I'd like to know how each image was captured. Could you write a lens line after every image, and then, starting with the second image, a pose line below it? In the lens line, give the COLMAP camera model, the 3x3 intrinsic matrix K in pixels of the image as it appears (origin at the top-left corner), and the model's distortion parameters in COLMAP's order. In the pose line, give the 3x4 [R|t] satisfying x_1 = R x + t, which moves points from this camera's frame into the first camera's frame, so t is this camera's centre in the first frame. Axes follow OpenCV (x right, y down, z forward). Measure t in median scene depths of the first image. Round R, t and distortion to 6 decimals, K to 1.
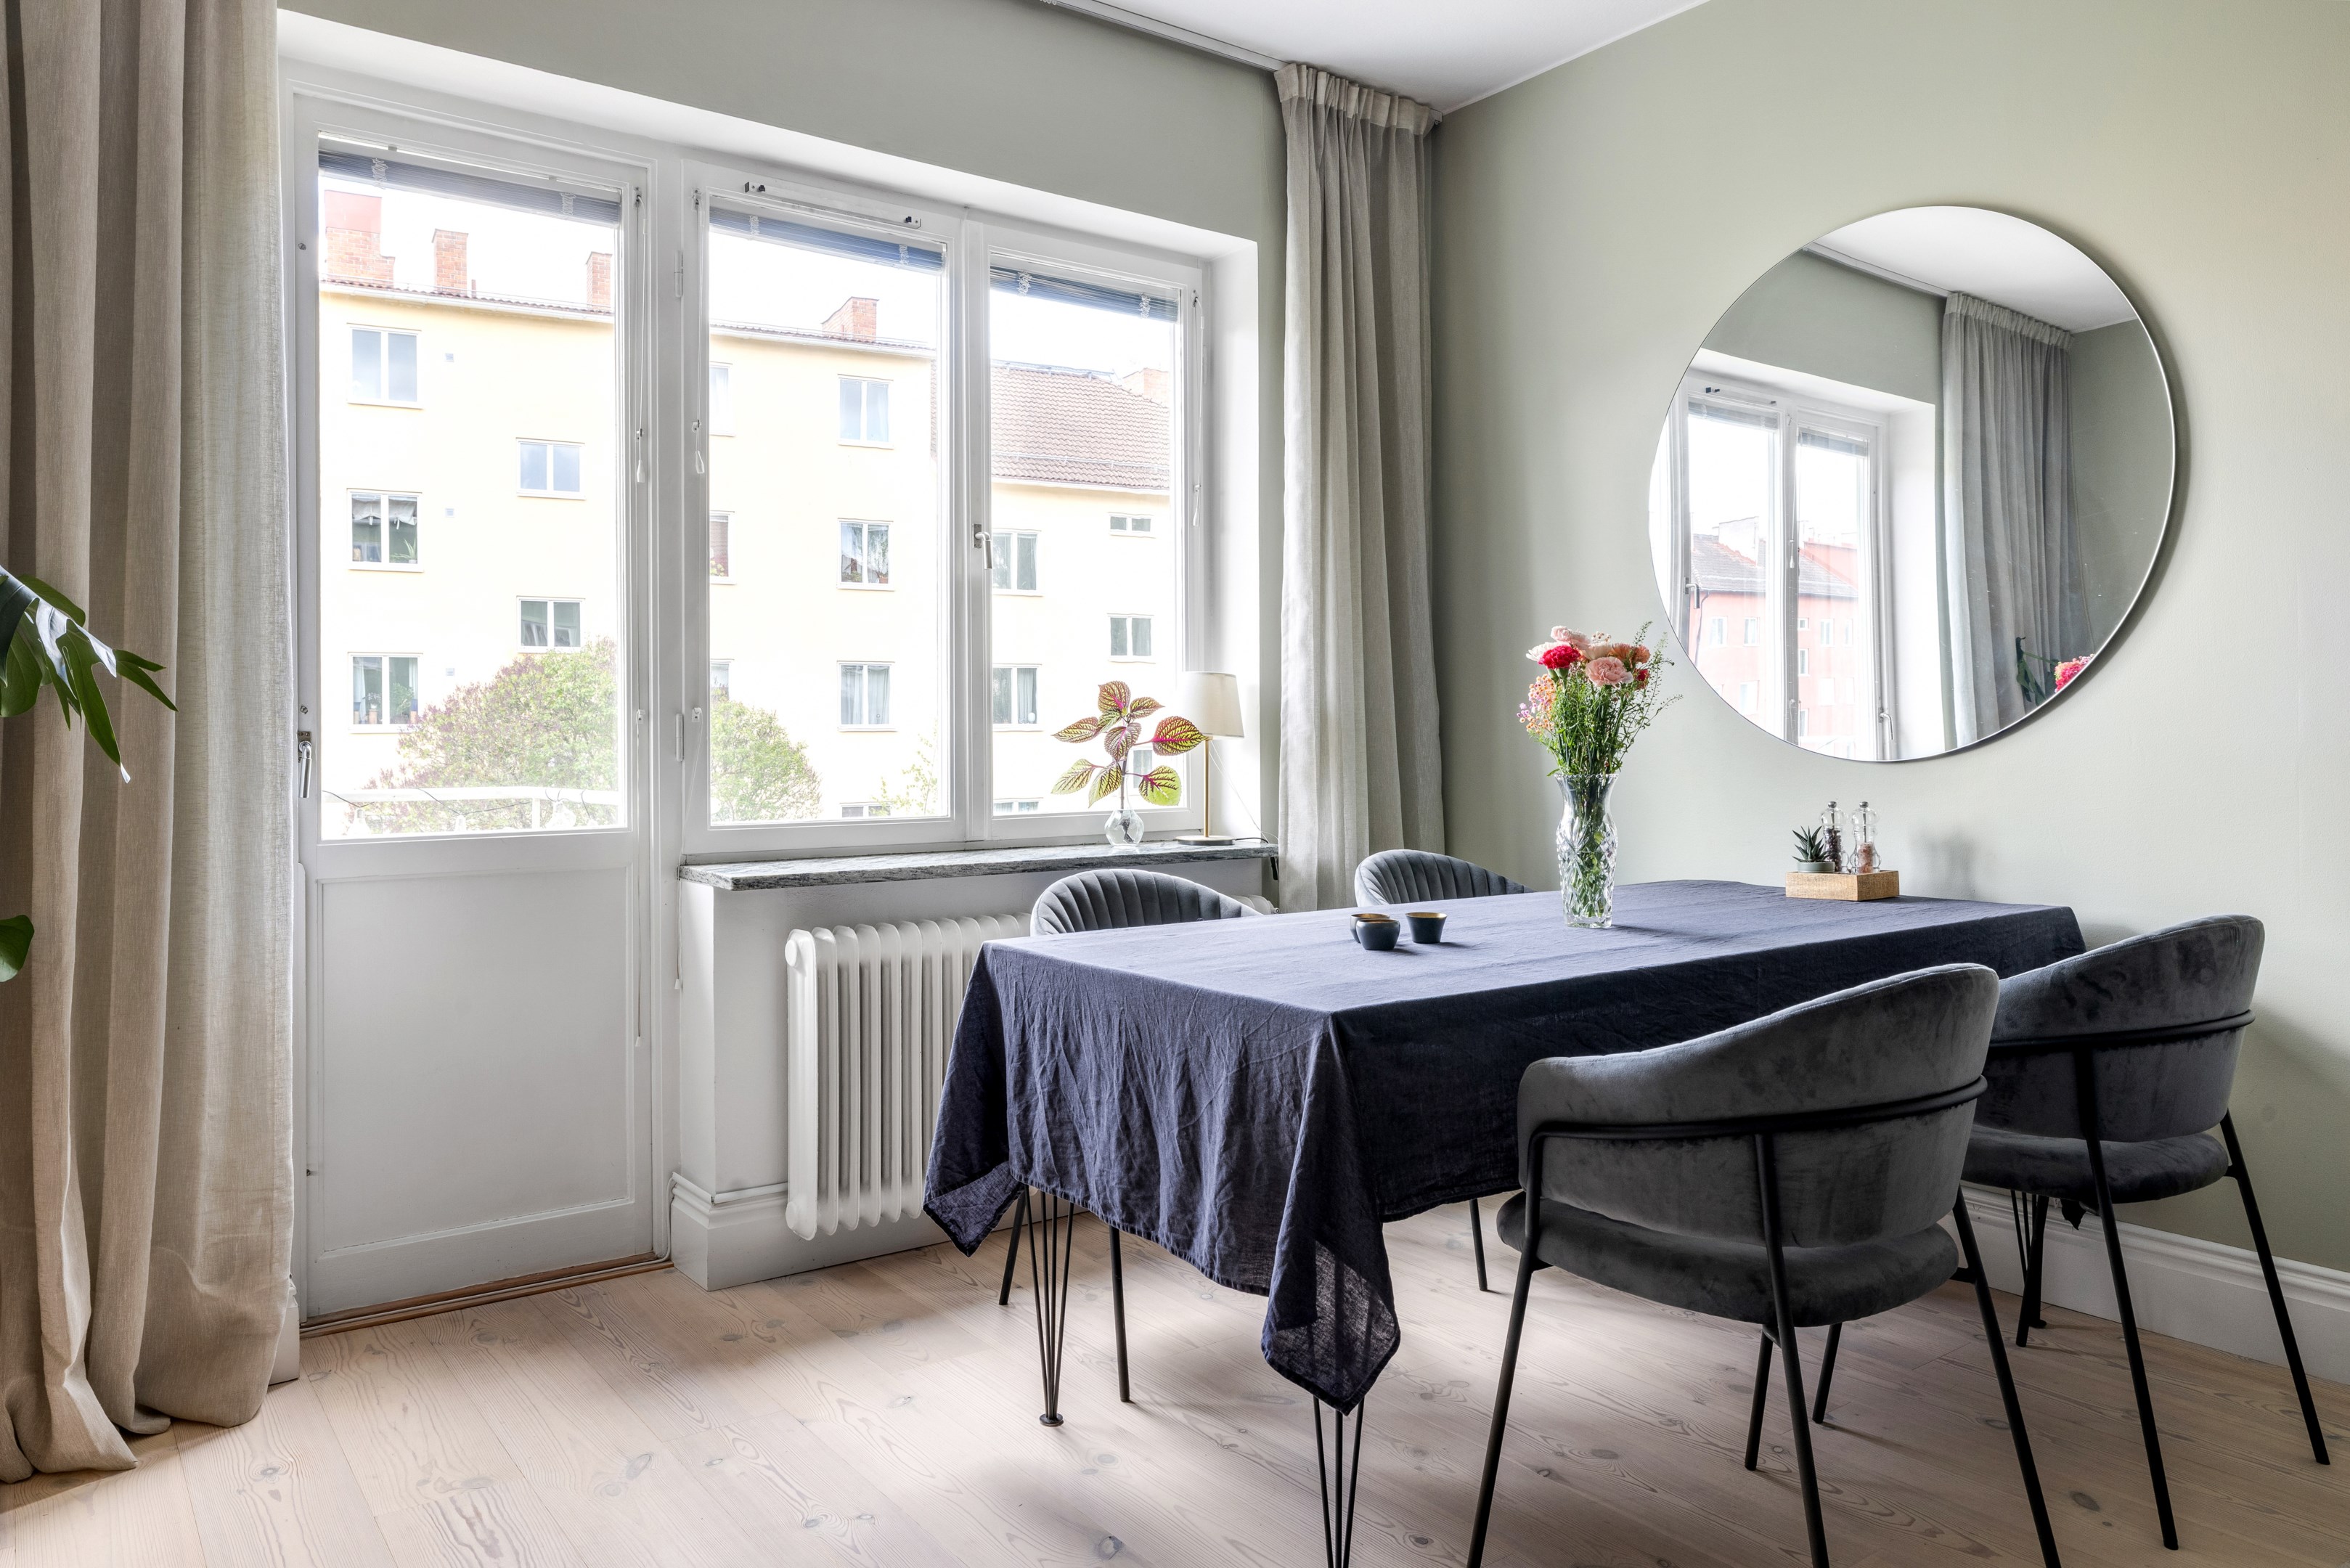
lens RADIAL K [[1584.1, 0, 1174.4], [0, 1584.1, 738.4], [0, 0, 1]] dist [-0.002109, -0.000313]
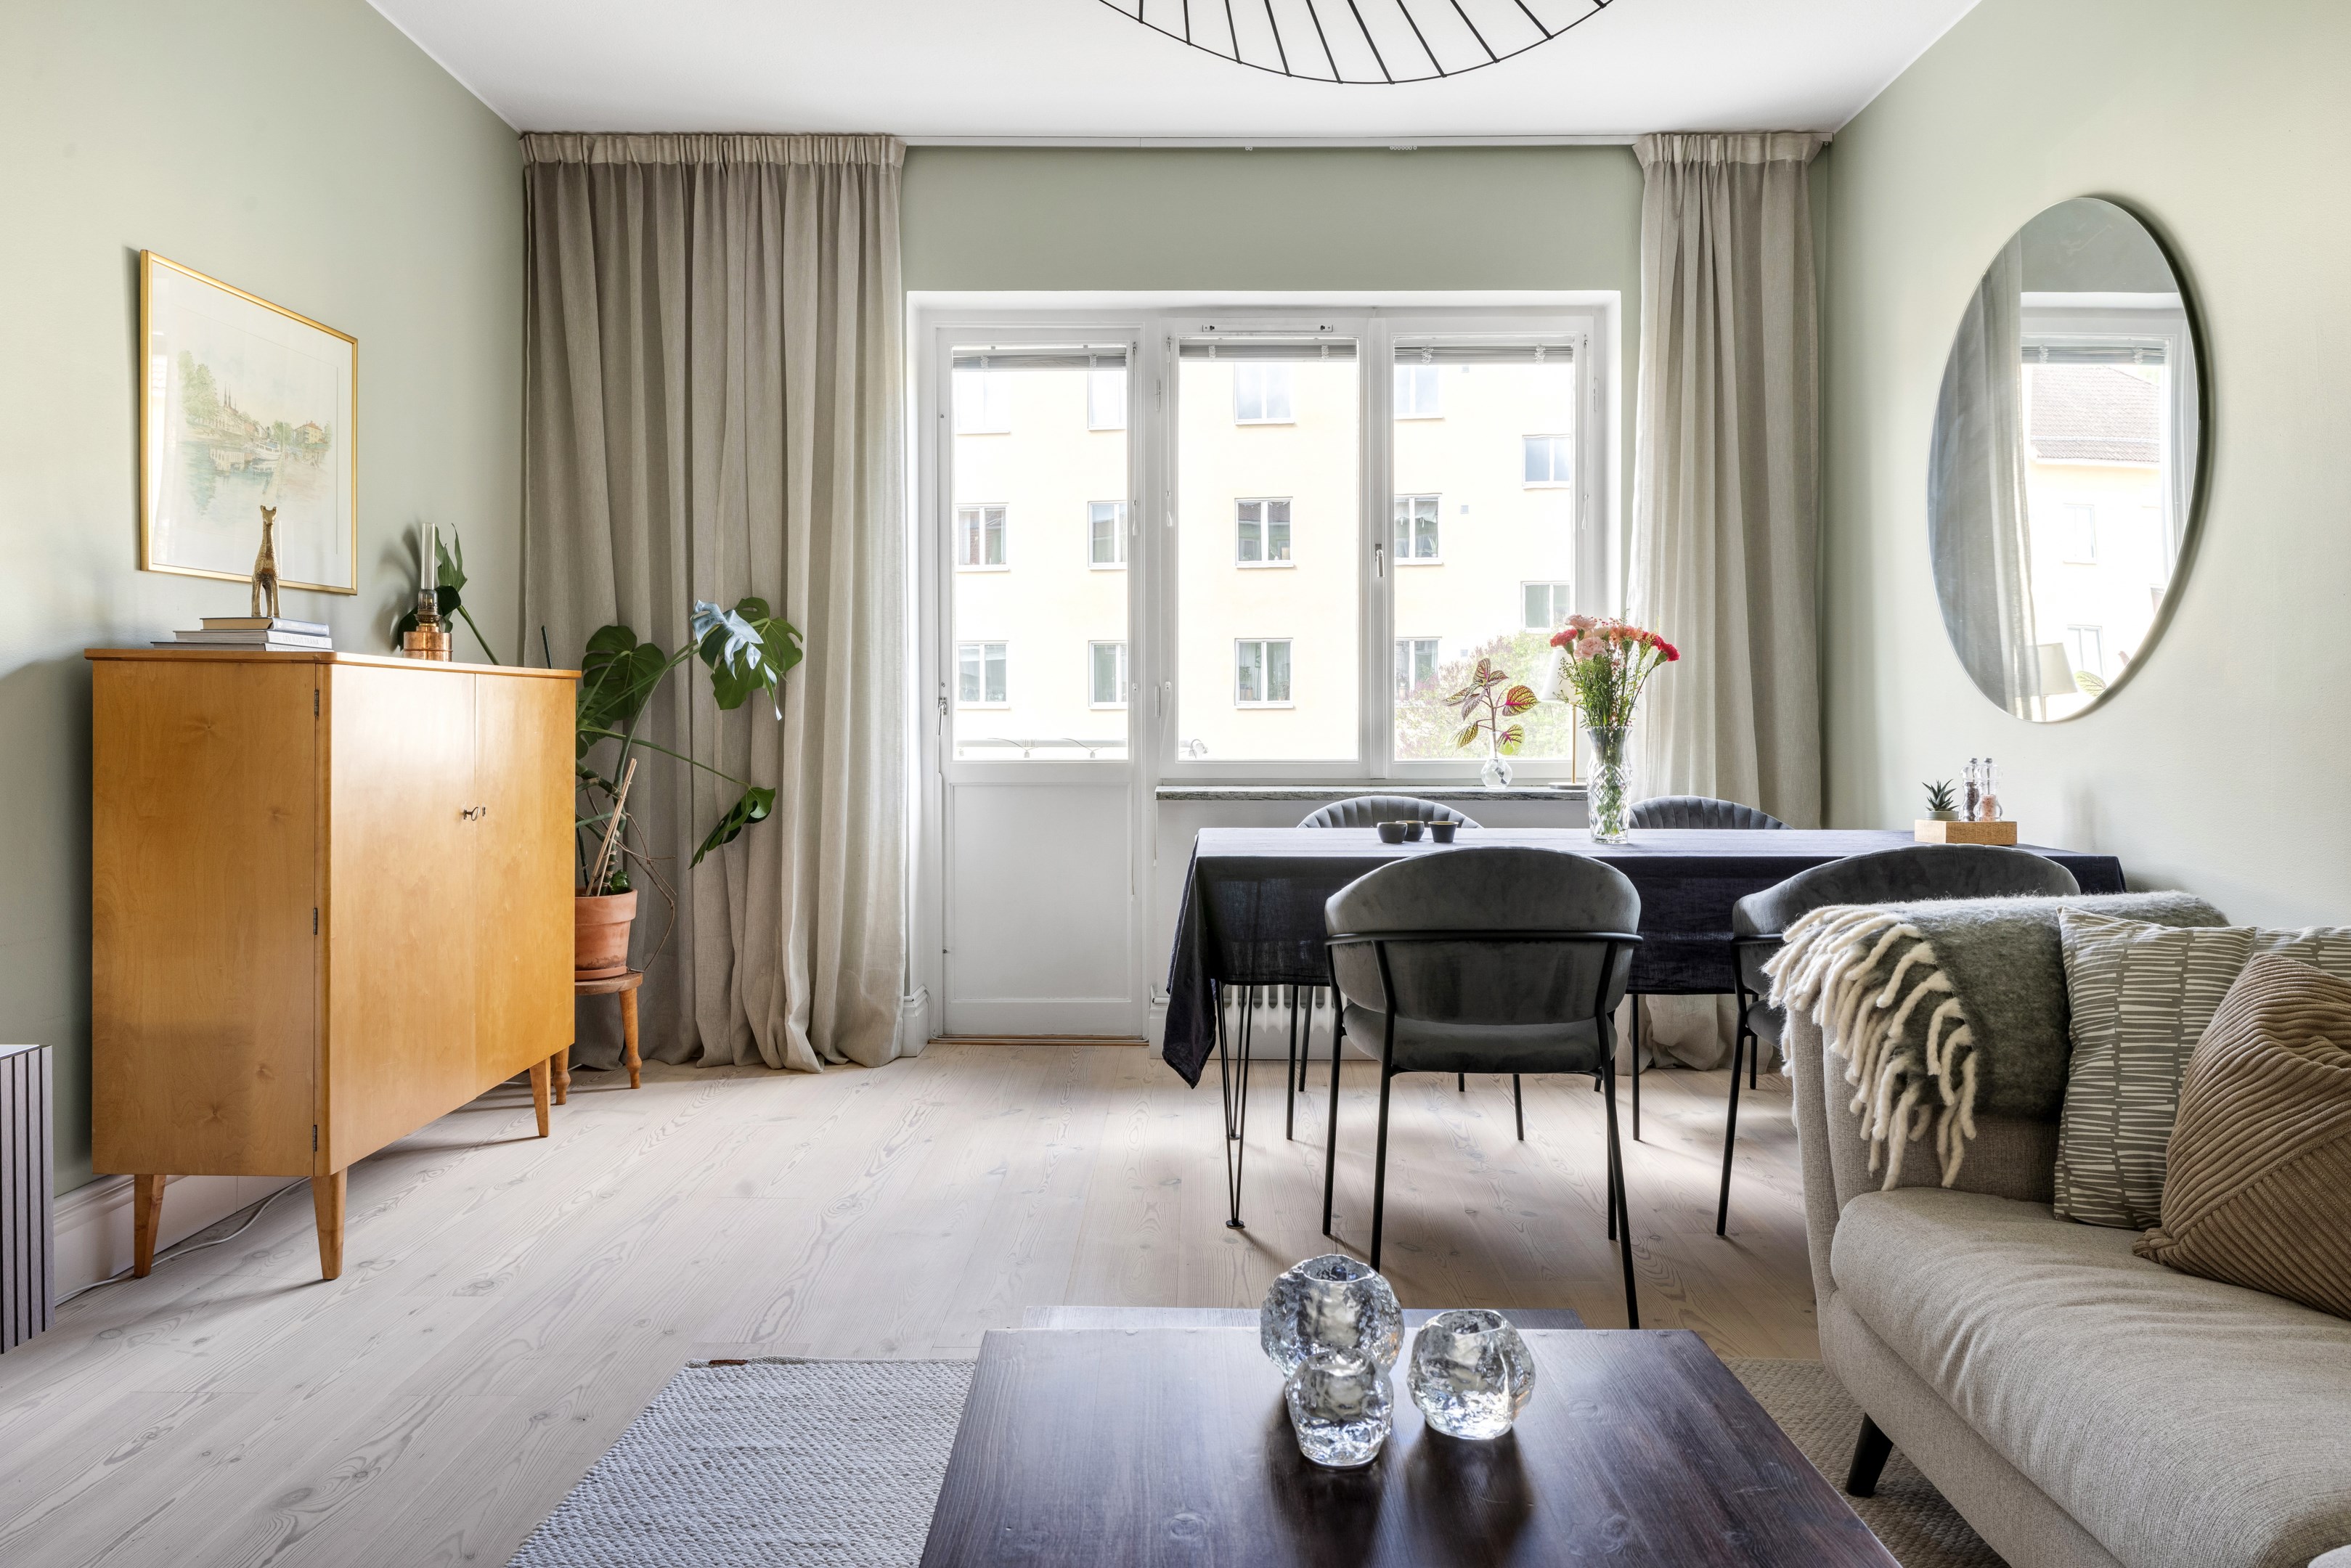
lens RADIAL K [[1609.1, 0, 1179.0], [0, 1609.1, 755.4], [0, 0, 1]] dist [-0.001679, 0.000545]
pose [[0.797639, 0.018753, -0.602844, 0.655208], [-0.003557, 0.999645, 0.026390, 0.010686], [0.603125, -0.018905, 0.797423, -0.227258]]
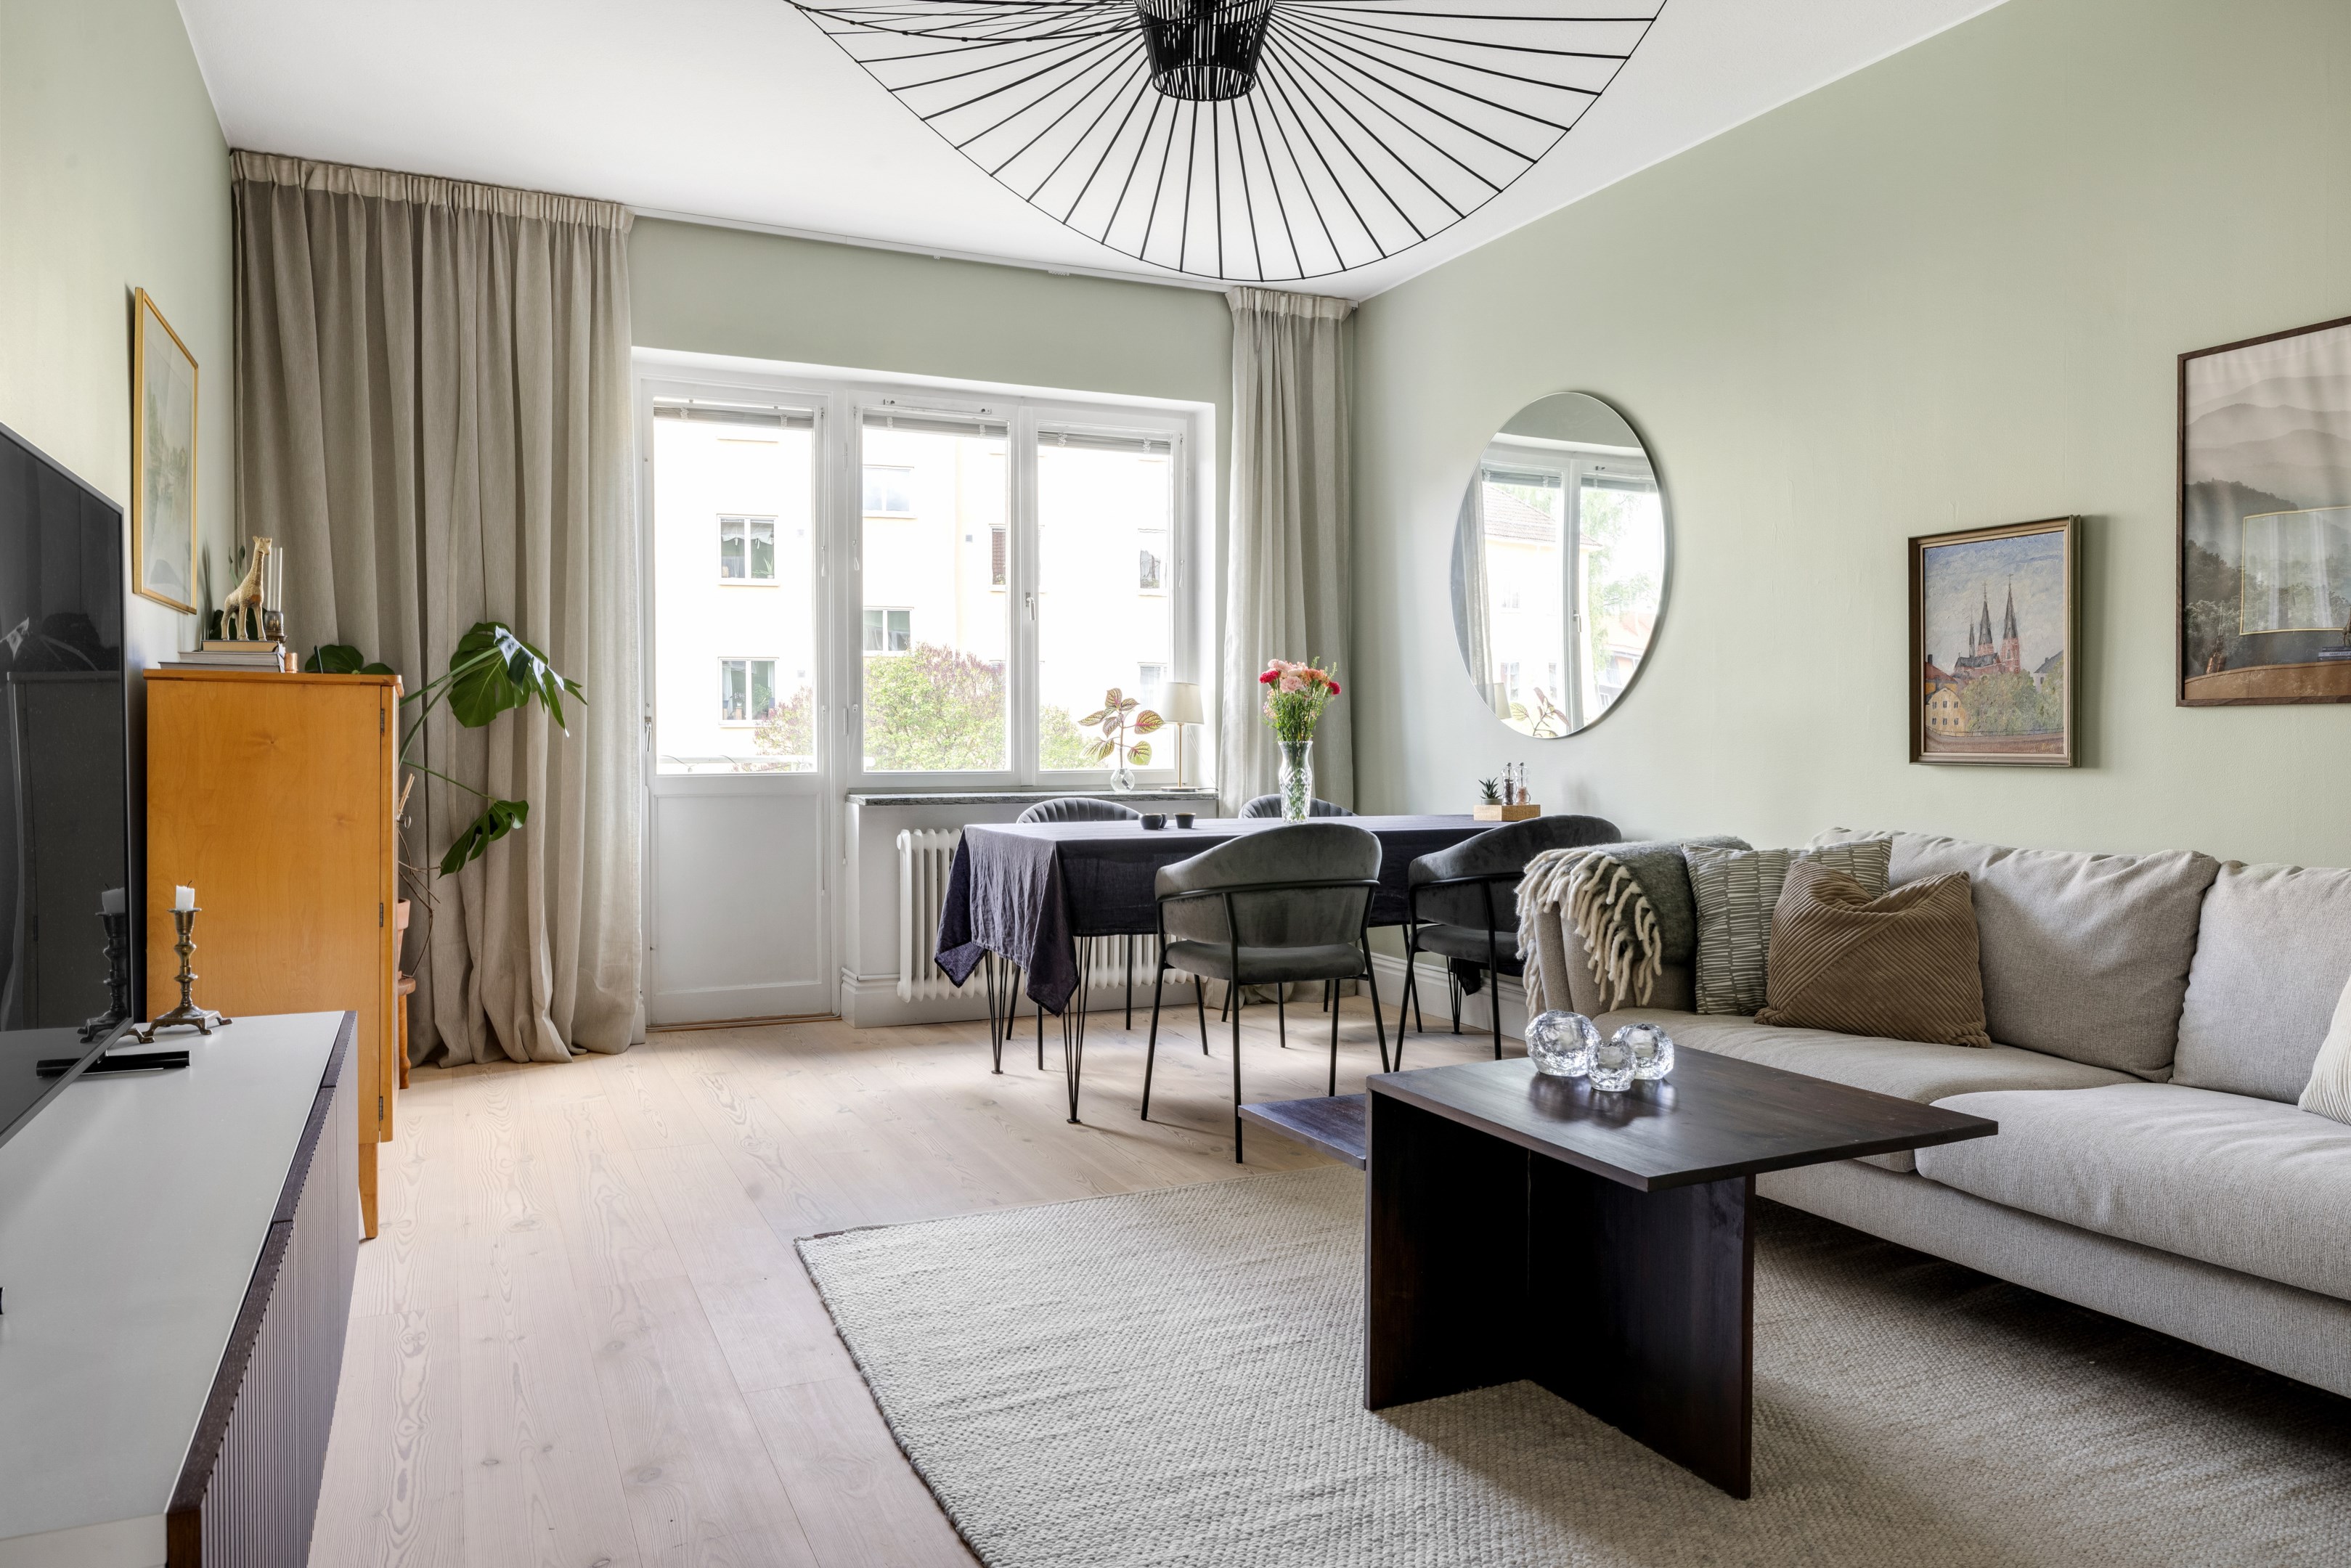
lens RADIAL K [[1602.8, 0, 1175.5], [0, 1602.8, 784.0], [0, 0, 1]] dist [0.000503, -0.000583]
pose [[0.978325, 0.010751, -0.206797, 0.425117], [-0.004643, 0.999539, 0.029995, 0.014169], [0.207024, -0.028385, 0.977924, -0.683157]]
